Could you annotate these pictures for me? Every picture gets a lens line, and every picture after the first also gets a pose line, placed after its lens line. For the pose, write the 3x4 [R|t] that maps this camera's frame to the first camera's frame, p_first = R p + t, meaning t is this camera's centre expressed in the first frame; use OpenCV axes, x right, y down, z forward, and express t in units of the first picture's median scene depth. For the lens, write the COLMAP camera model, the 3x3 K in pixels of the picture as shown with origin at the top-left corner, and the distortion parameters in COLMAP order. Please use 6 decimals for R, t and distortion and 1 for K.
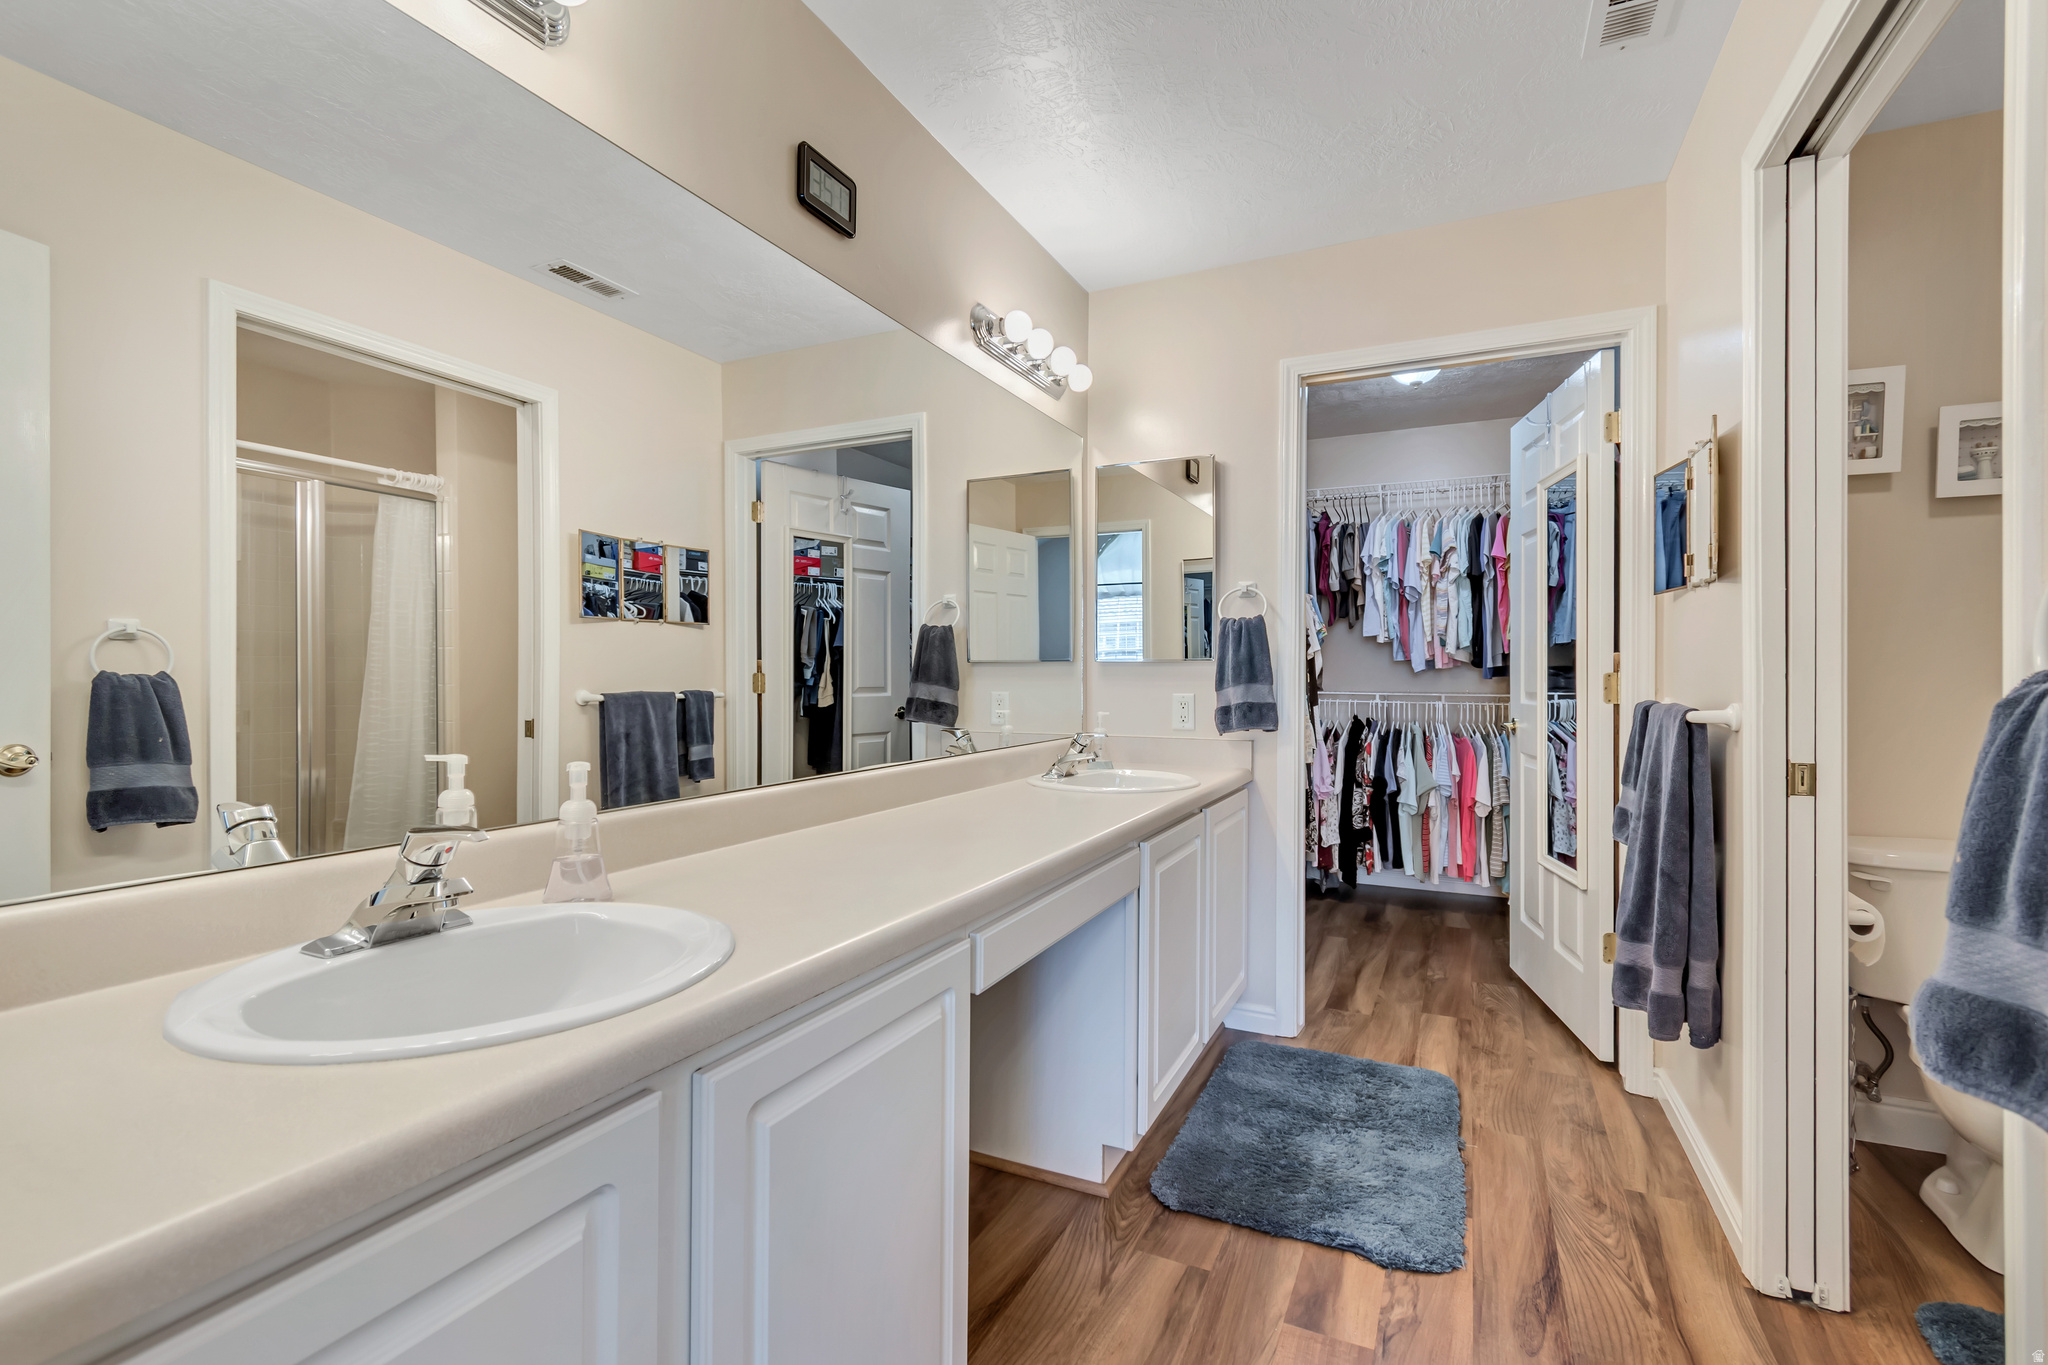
lens RADIAL K [[917.5, 0, 1024.6], [0, 917.5, 675.3], [0, 0, 1]] dist [-0.000495, -0.000190]
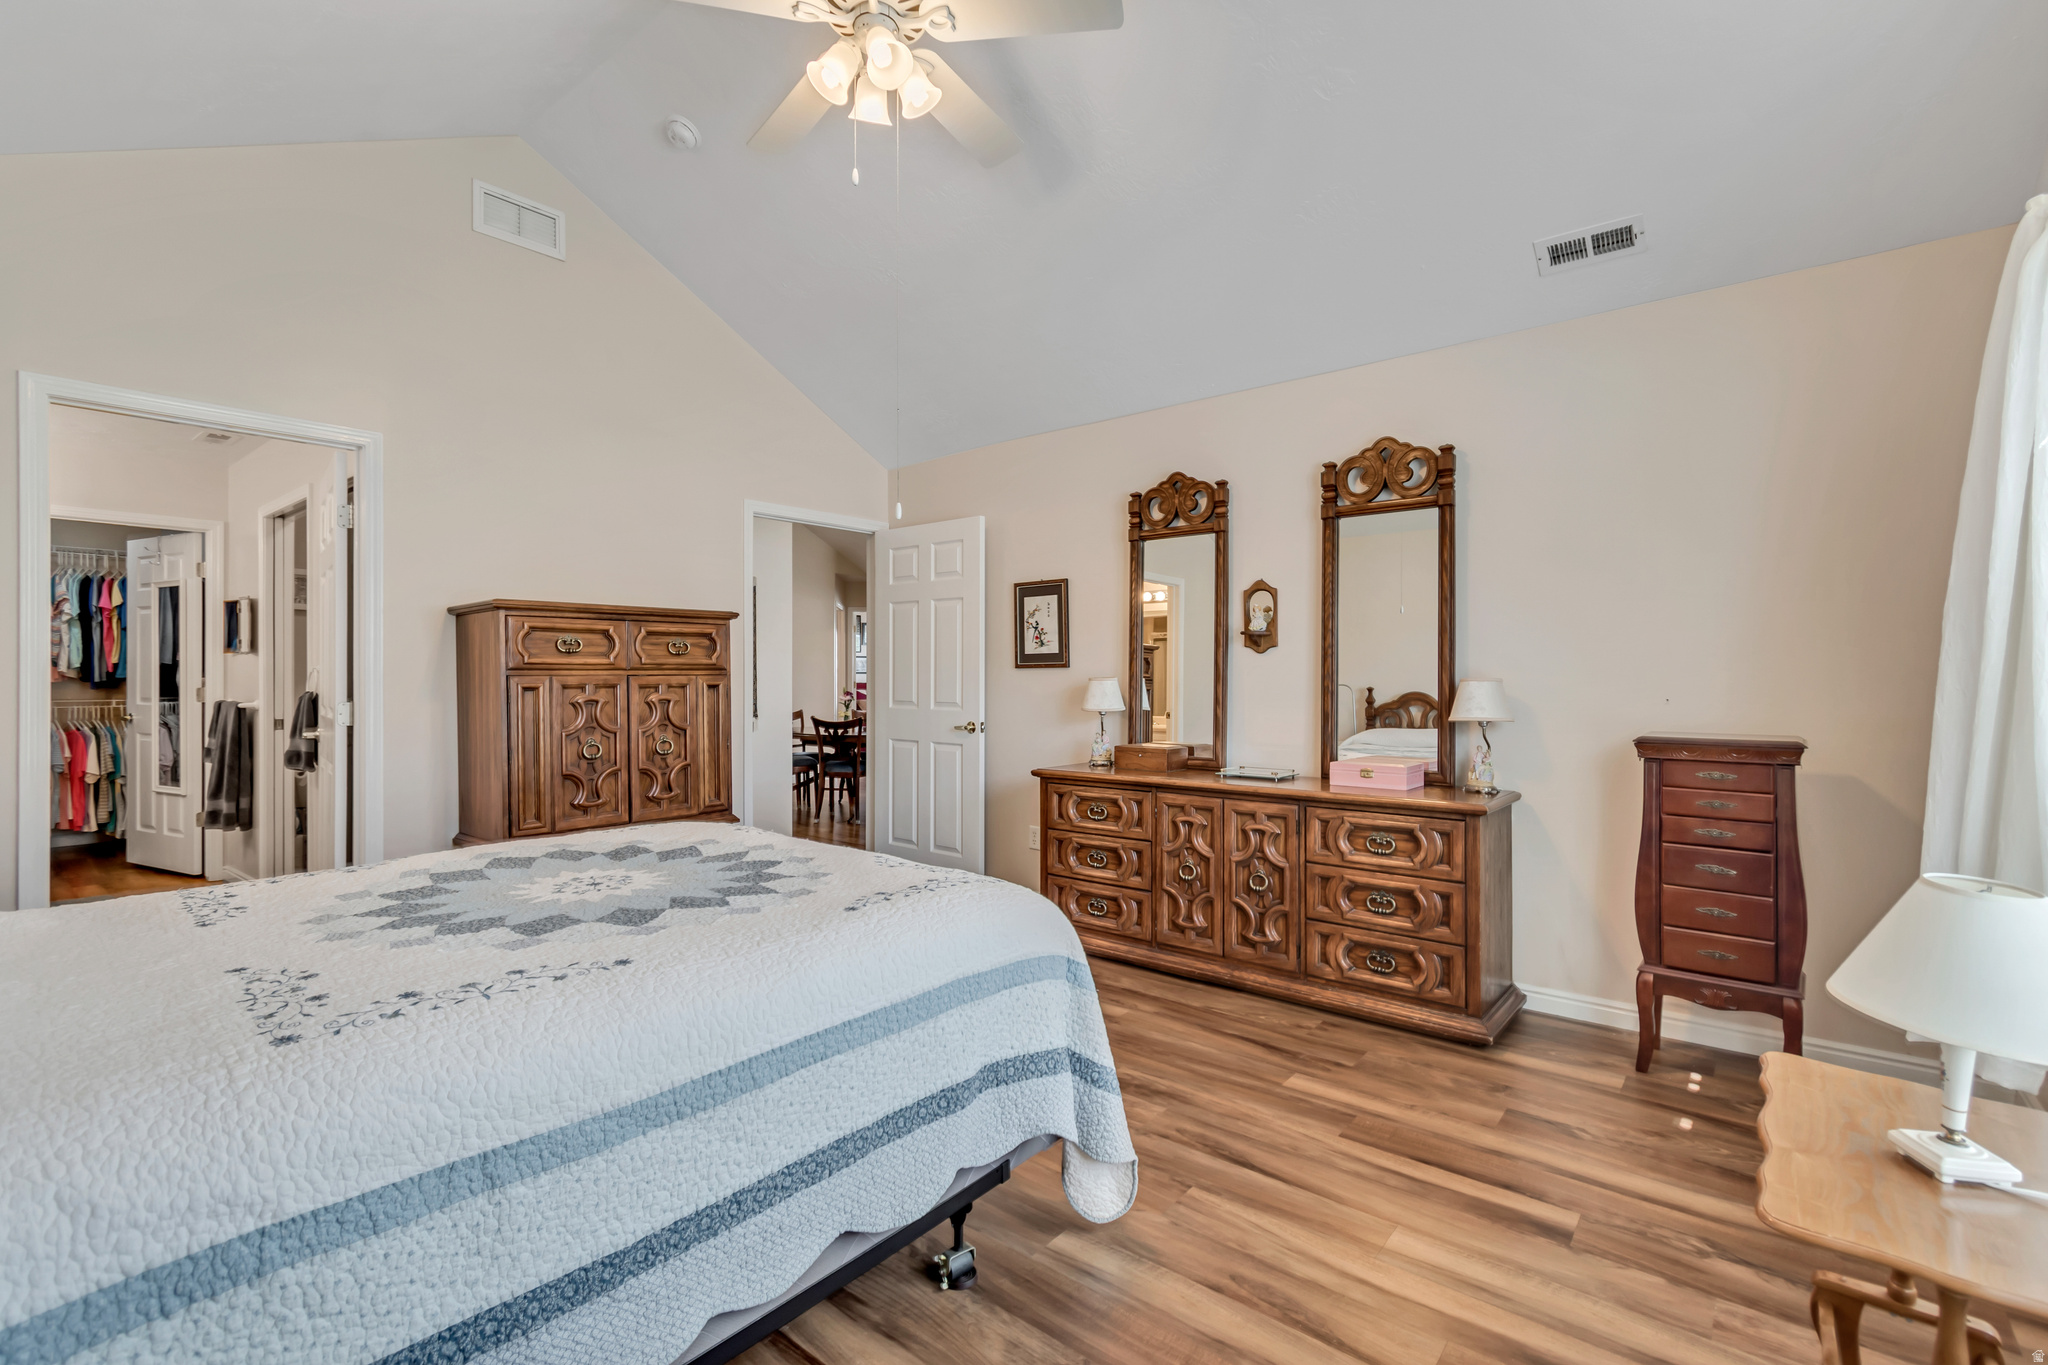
lens RADIAL K [[917.5, 0, 1025.2], [0, 917.5, 674.8], [0, 0, 1]] dist [-0.000495, -0.000190]
pose [[0.238349, -0.000254, 0.971180, -0.931577], [0.001792, 0.999998, -0.000178, -0.026835], [-0.971178, 0.001783, 0.238349, -1.309846]]
